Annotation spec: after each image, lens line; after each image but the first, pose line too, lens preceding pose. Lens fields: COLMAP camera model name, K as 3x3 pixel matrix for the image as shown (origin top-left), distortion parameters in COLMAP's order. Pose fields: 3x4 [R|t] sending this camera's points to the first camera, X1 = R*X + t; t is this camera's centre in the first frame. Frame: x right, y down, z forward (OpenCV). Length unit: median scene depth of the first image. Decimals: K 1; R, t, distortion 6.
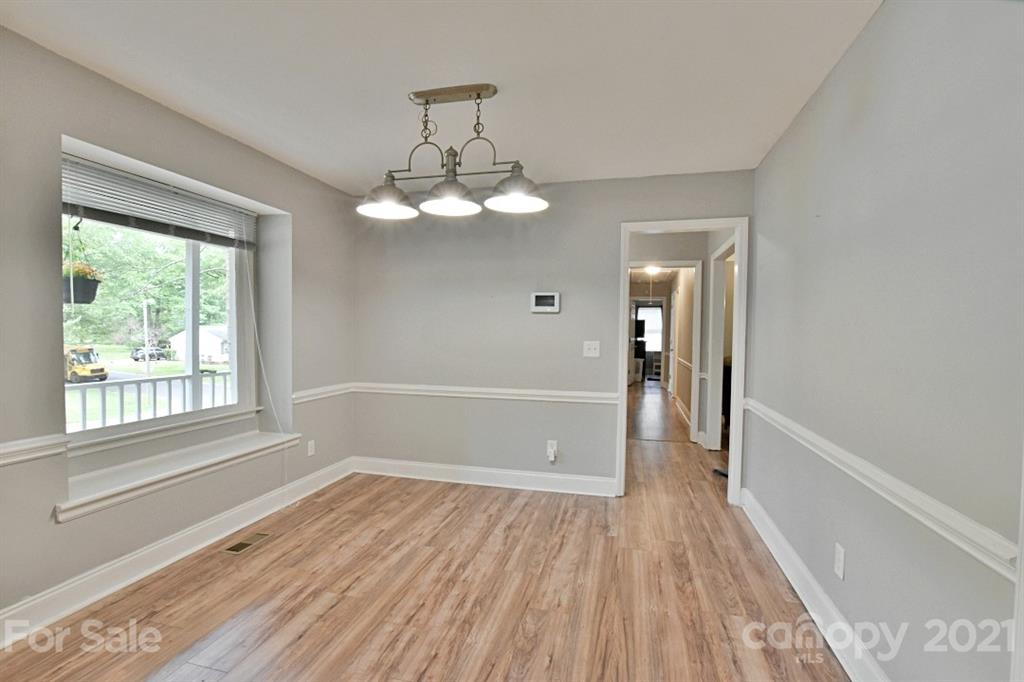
lens RADIAL K [[463.4, 0, 514.8], [0, 463.4, 345.6], [0, 0, 1]] dist [-0.035598, 0.007850]
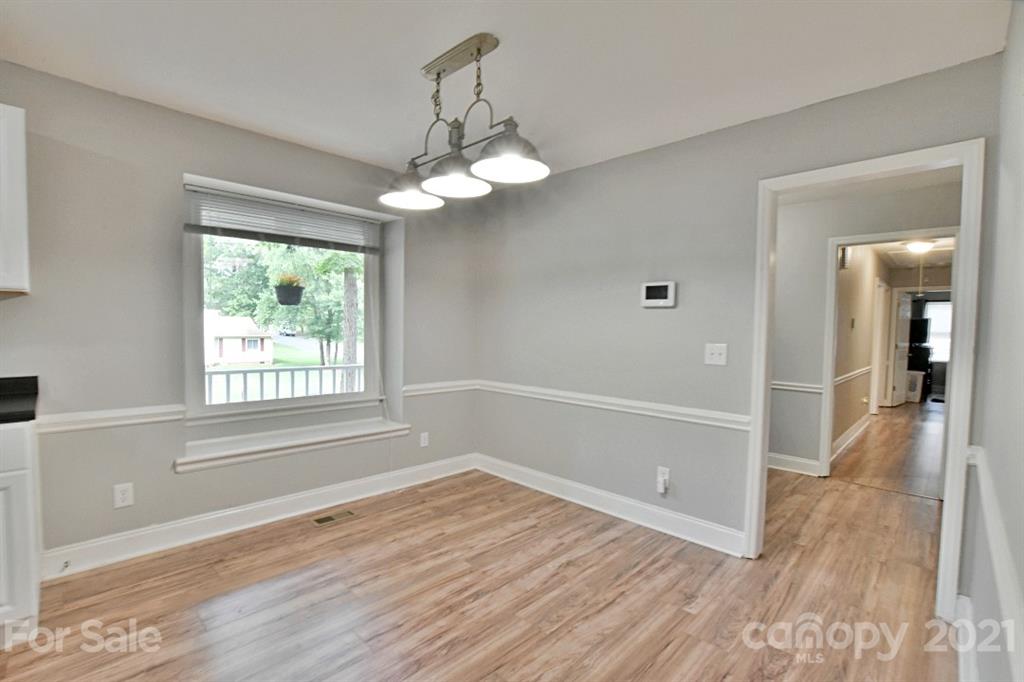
lens RADIAL K [[463.4, 0, 514.8], [0, 463.4, 345.6], [0, 0, 1]] dist [-0.035598, 0.007850]
pose [[0.865104, 0.024421, -0.500998, 0.288581], [-0.024967, 0.999672, 0.005615, -0.003172], [0.500971, 0.007651, 0.865430, 0.209326]]
